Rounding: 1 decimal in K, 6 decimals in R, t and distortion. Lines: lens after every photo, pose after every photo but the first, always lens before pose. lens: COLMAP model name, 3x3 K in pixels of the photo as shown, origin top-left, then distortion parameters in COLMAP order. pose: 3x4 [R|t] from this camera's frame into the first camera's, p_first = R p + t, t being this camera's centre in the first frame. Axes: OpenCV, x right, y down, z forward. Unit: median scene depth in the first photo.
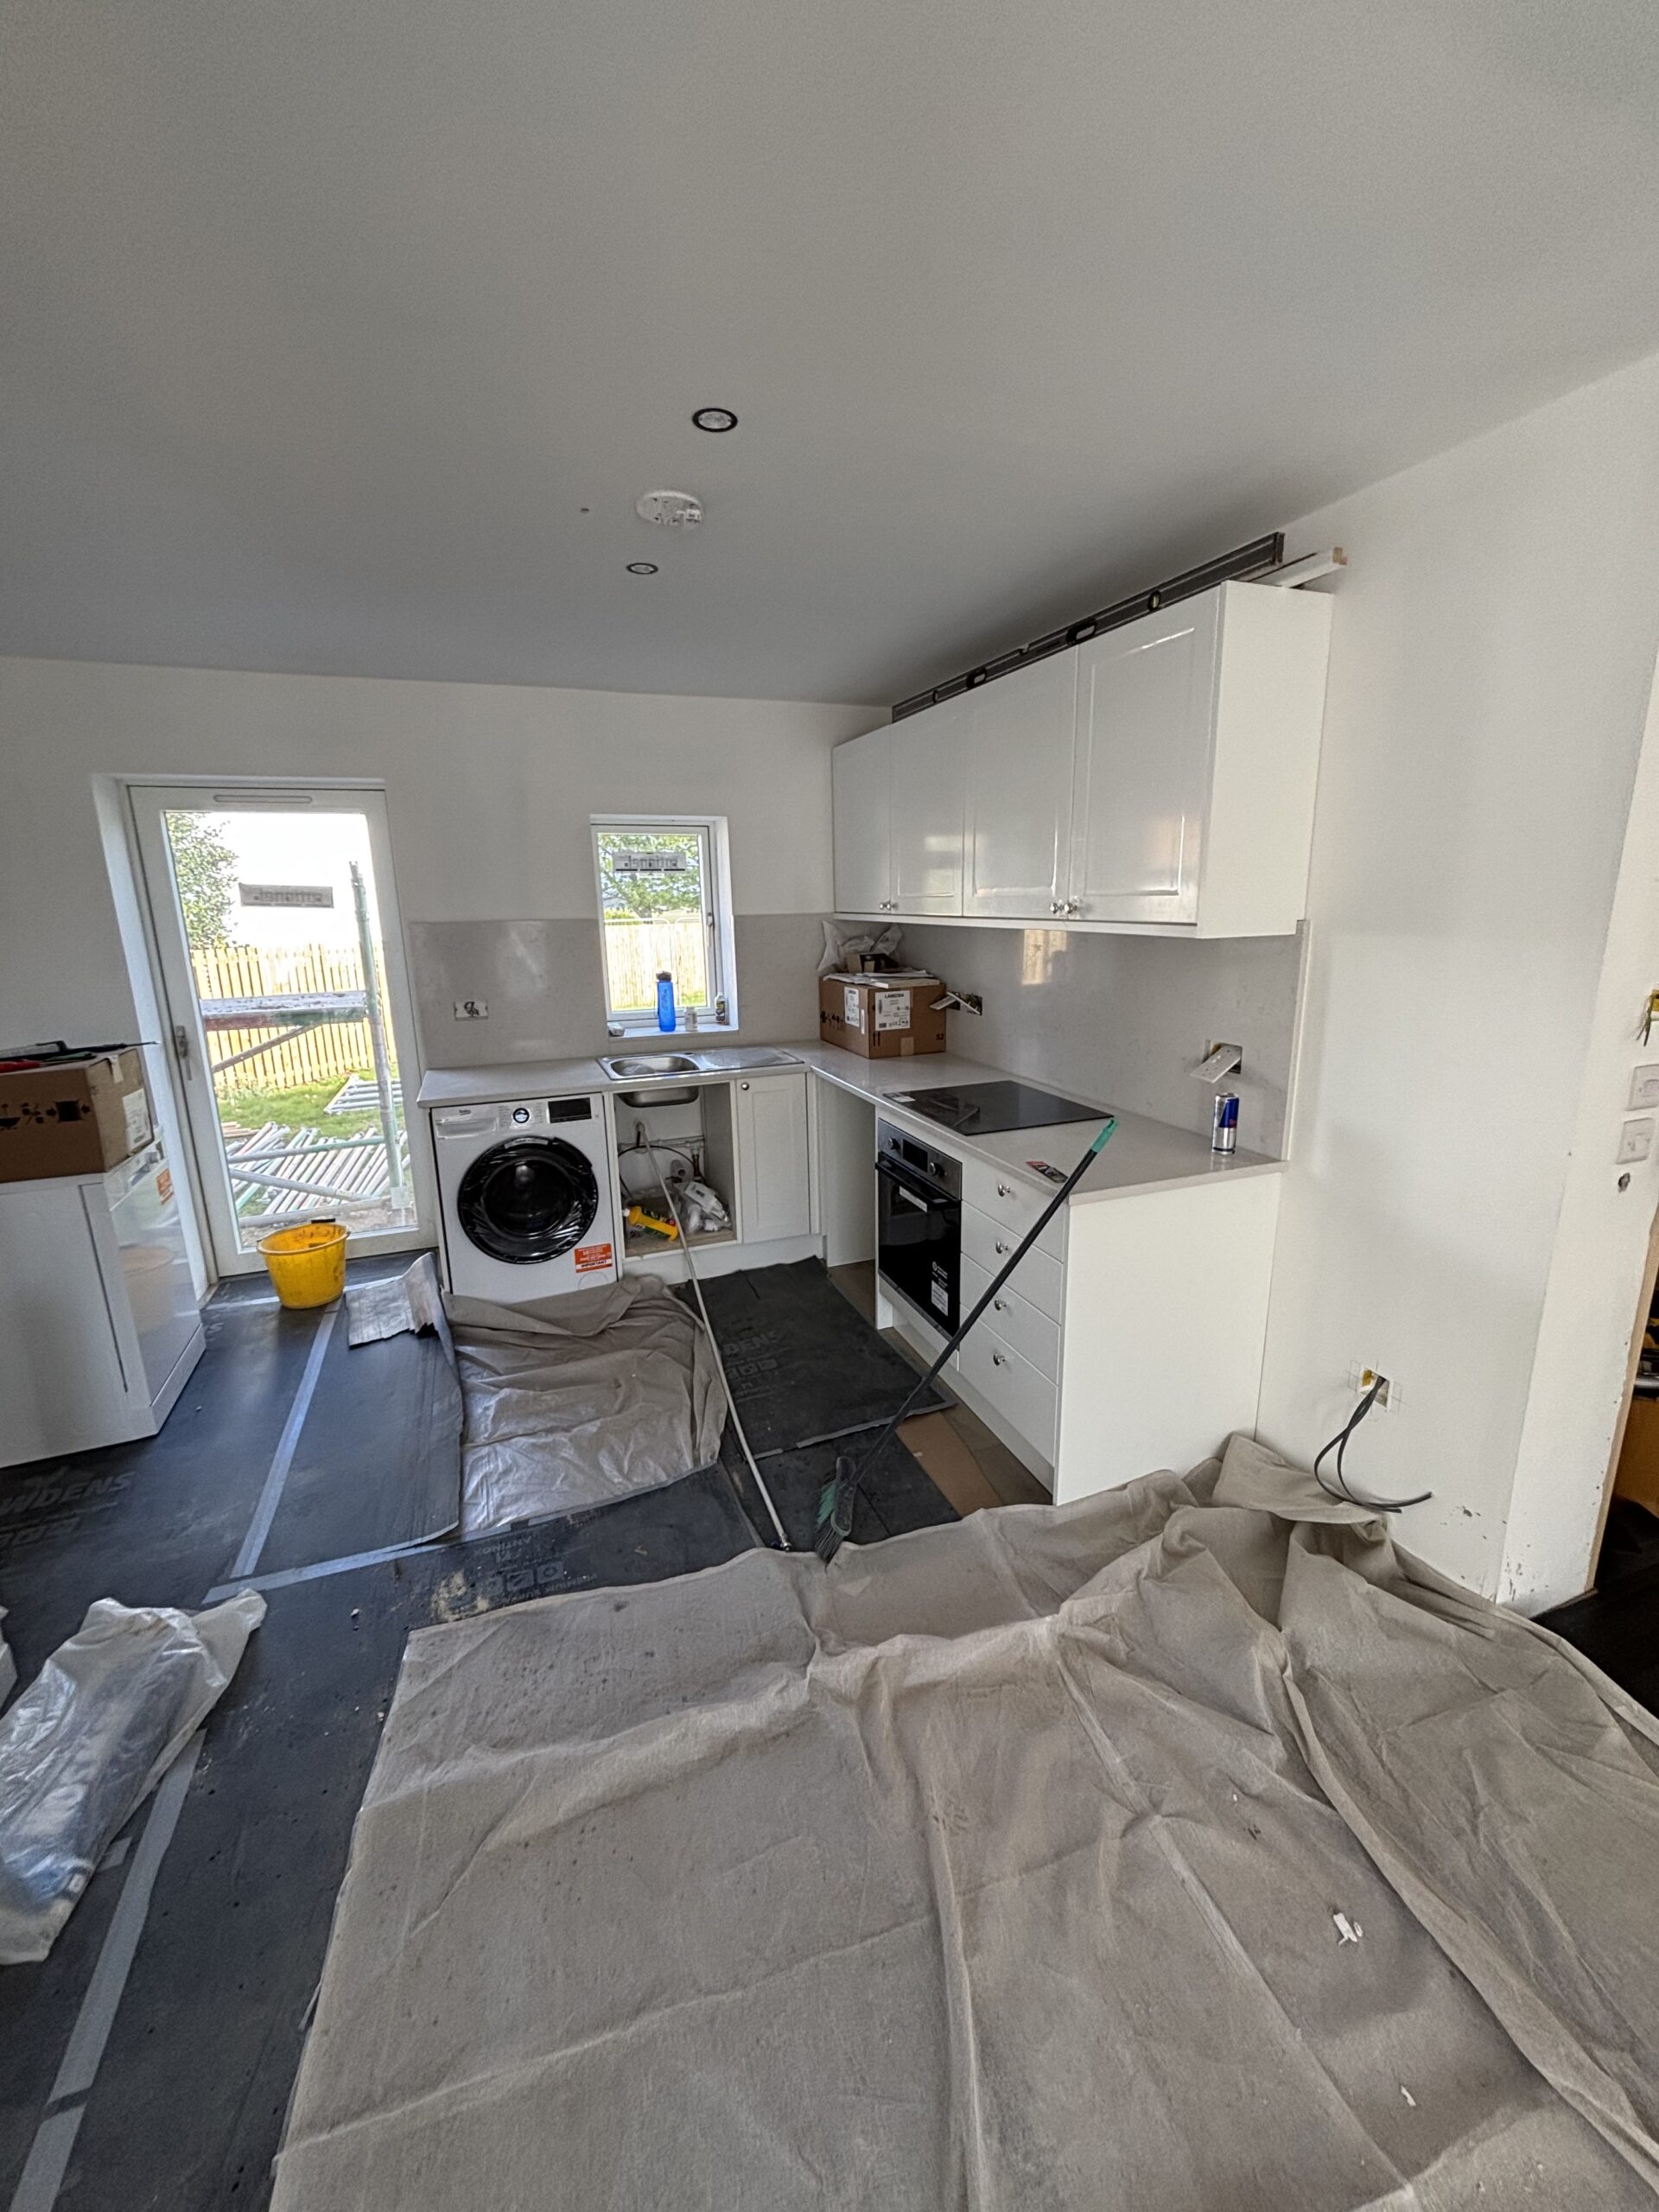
lens RADIAL K [[884.2, 0, 831.1], [0, 884.2, 1097.5], [0, 0, 1]] dist [-0.002976, -0.000177]
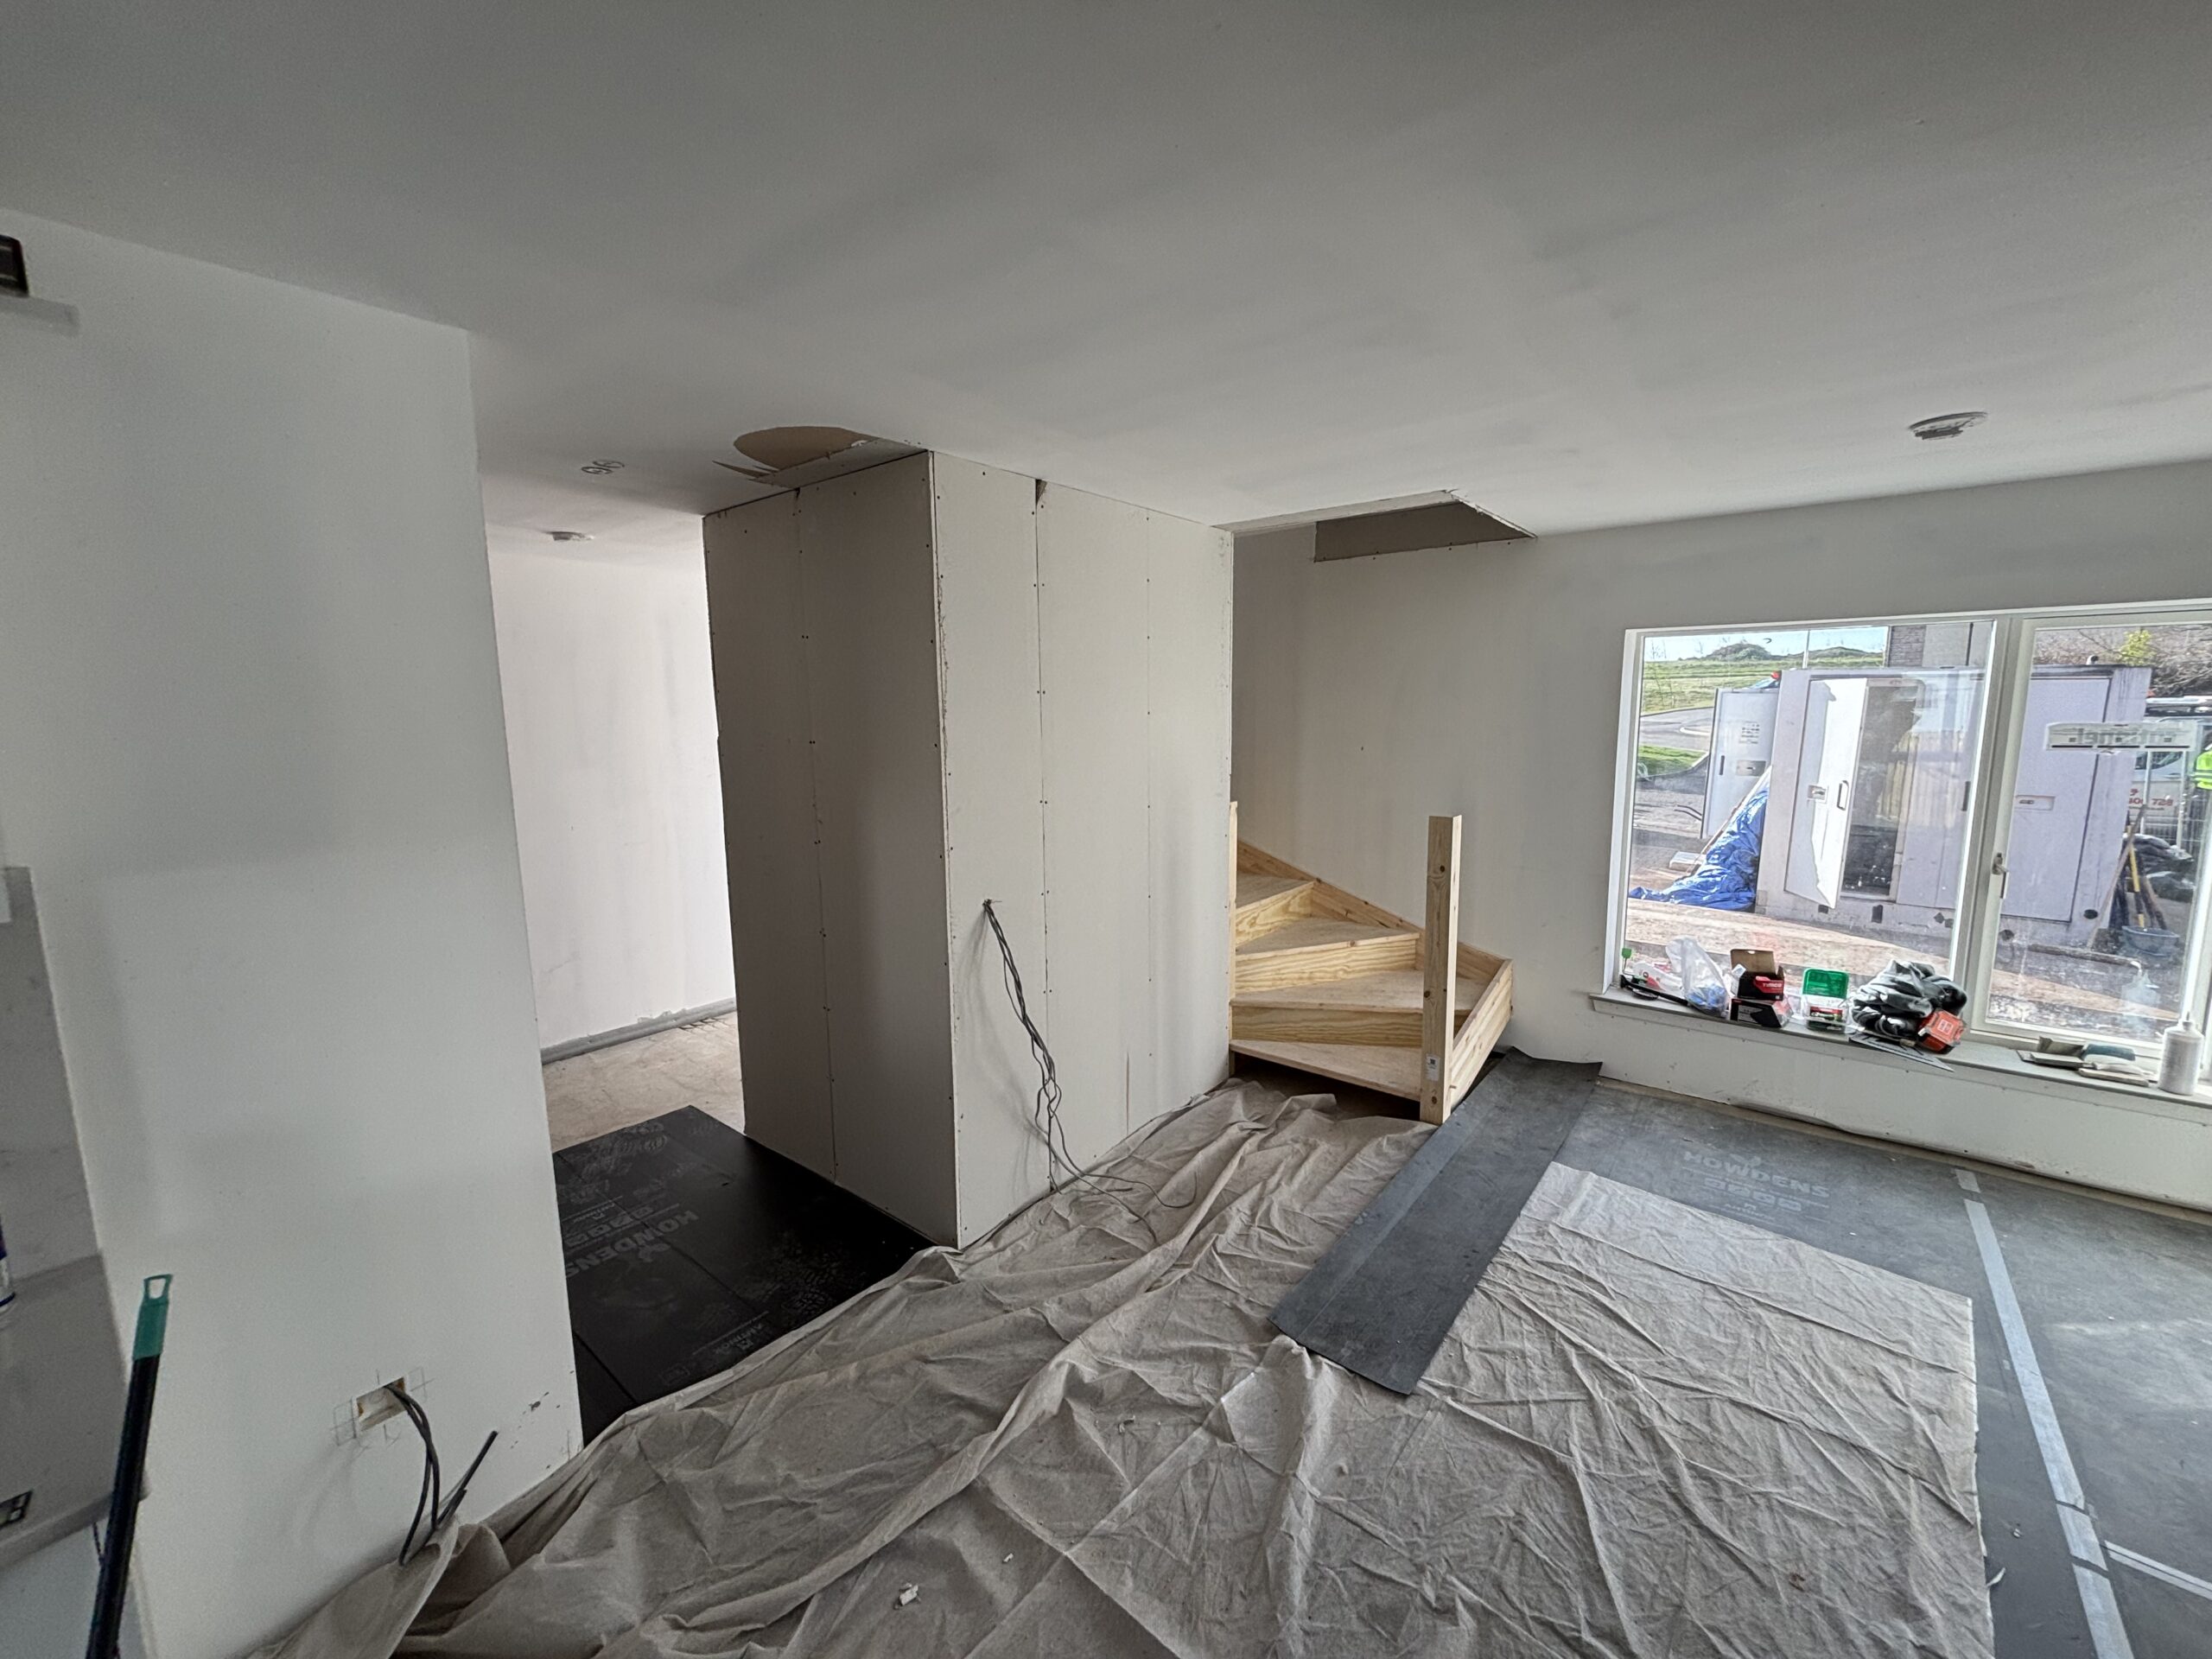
lens RADIAL K [[892.8, 0, 1102.5], [0, 892.8, 818.5], [0, 0, 1]] dist [-0.002485, 0.000776]
pose [[-0.500211, -0.086960, 0.861526, -0.301049], [0.215416, 0.951168, 0.221080, -0.179292], [-0.838681, 0.296173, -0.457052, 0.564933]]
